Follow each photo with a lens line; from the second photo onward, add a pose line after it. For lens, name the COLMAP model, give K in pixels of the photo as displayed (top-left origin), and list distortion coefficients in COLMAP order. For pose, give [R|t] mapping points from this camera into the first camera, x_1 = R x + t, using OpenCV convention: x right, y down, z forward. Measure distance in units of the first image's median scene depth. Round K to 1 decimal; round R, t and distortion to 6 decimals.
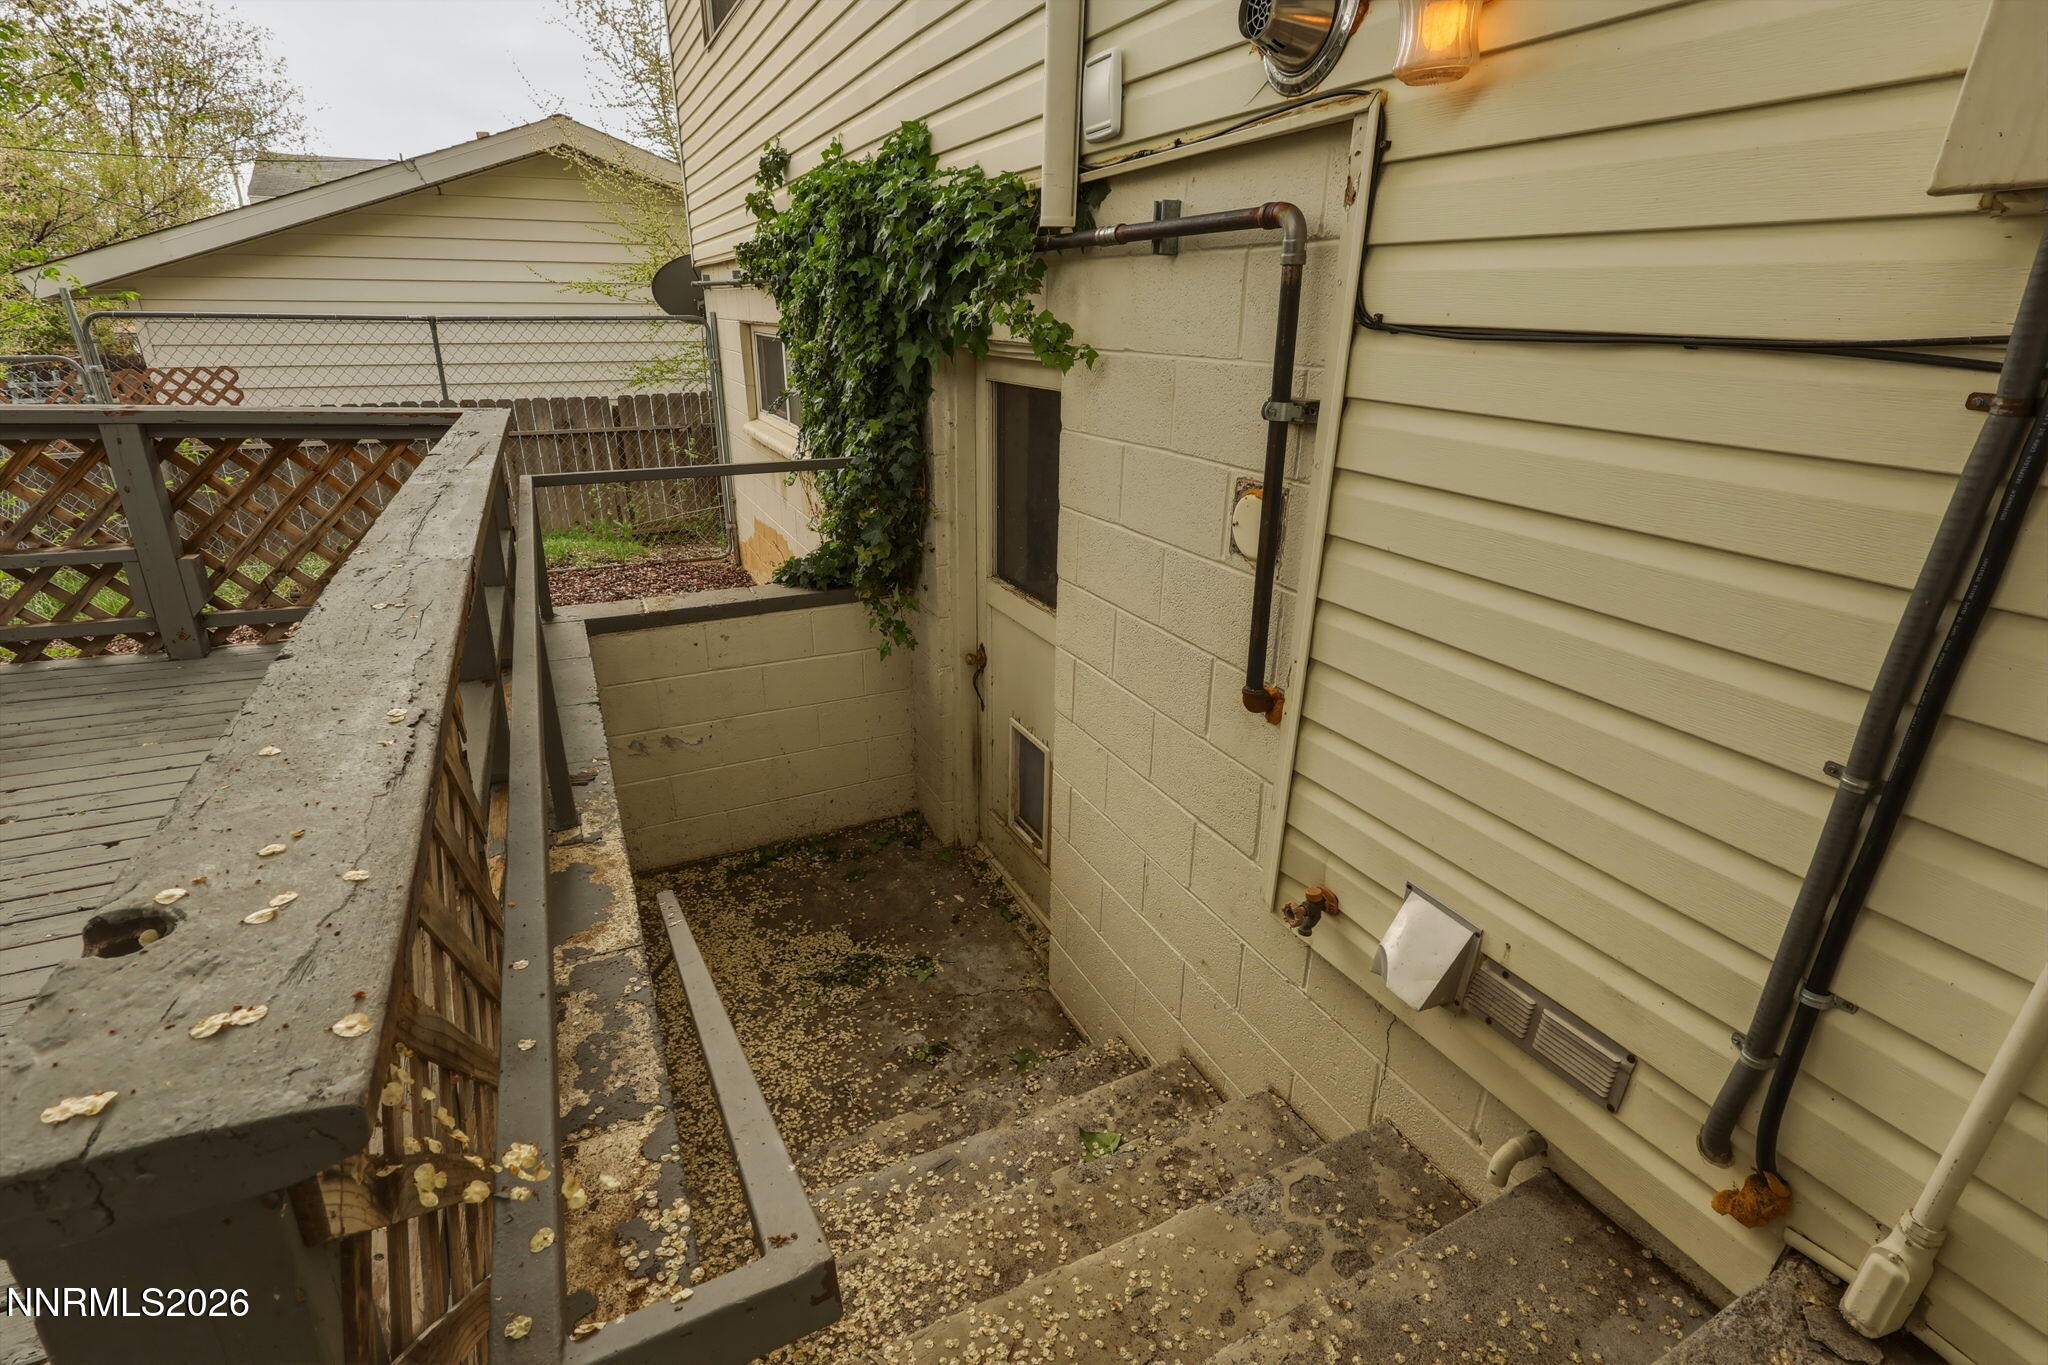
lens RADIAL K [[943.6, 0, 1023.6], [0, 943.6, 673.2], [0, 0, 1]] dist [-0.000364, 0.000385]
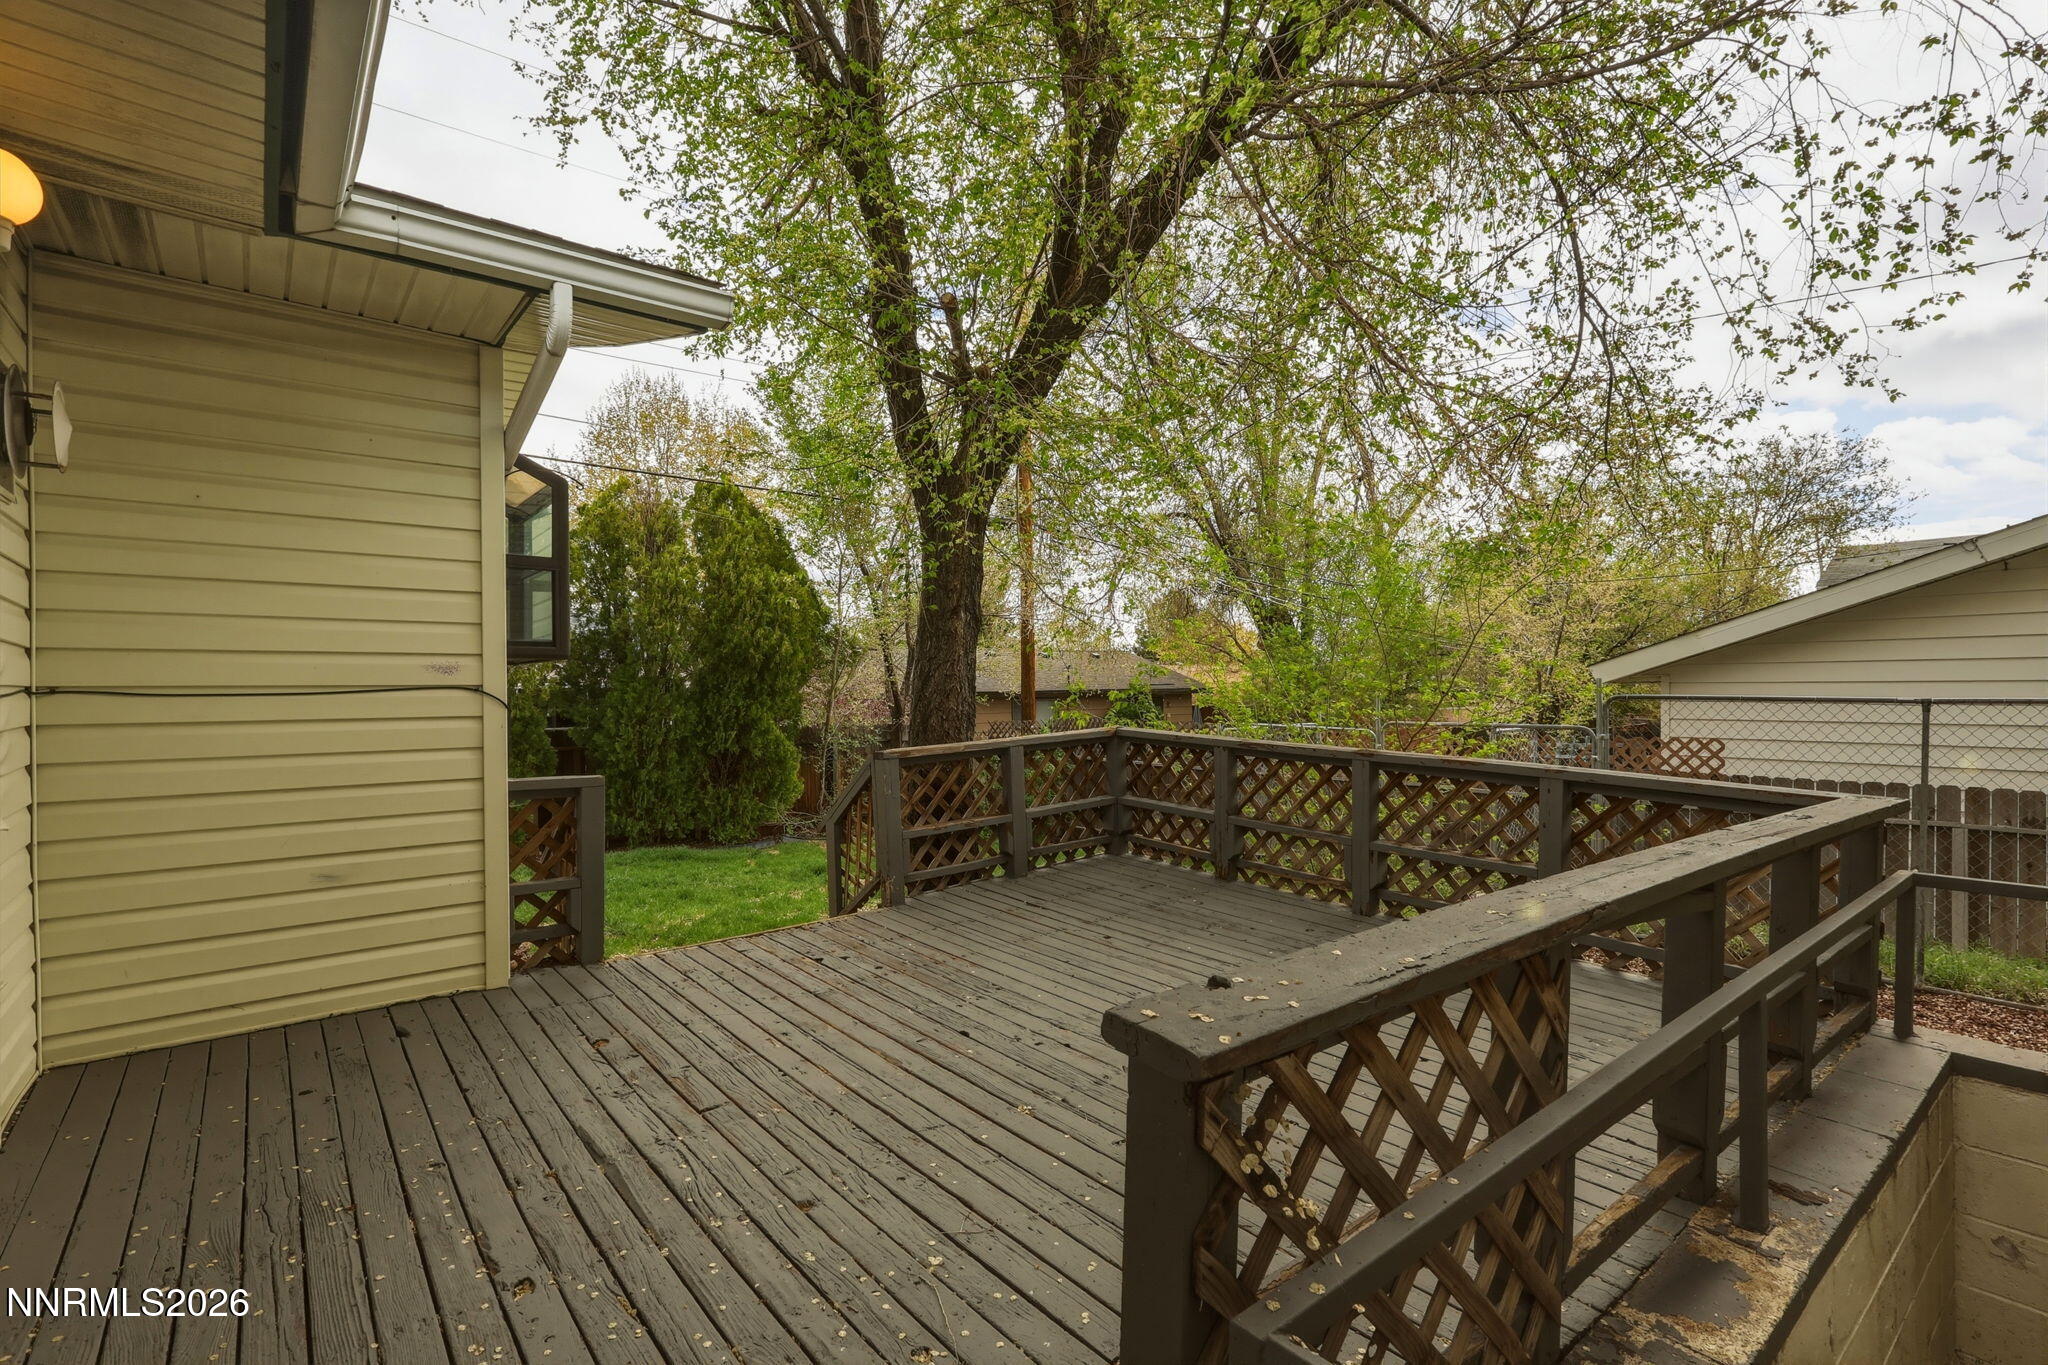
lens RADIAL K [[943.6, 0, 1020.4], [0, 943.6, 683.4], [0, 0, 1]] dist [-0.000364, 0.000385]
pose [[0.226160, -0.012082, -0.974015, 0.169744], [-0.341494, 0.935478, -0.090897, -0.006029], [0.912268, 0.353178, 0.207442, -0.025927]]
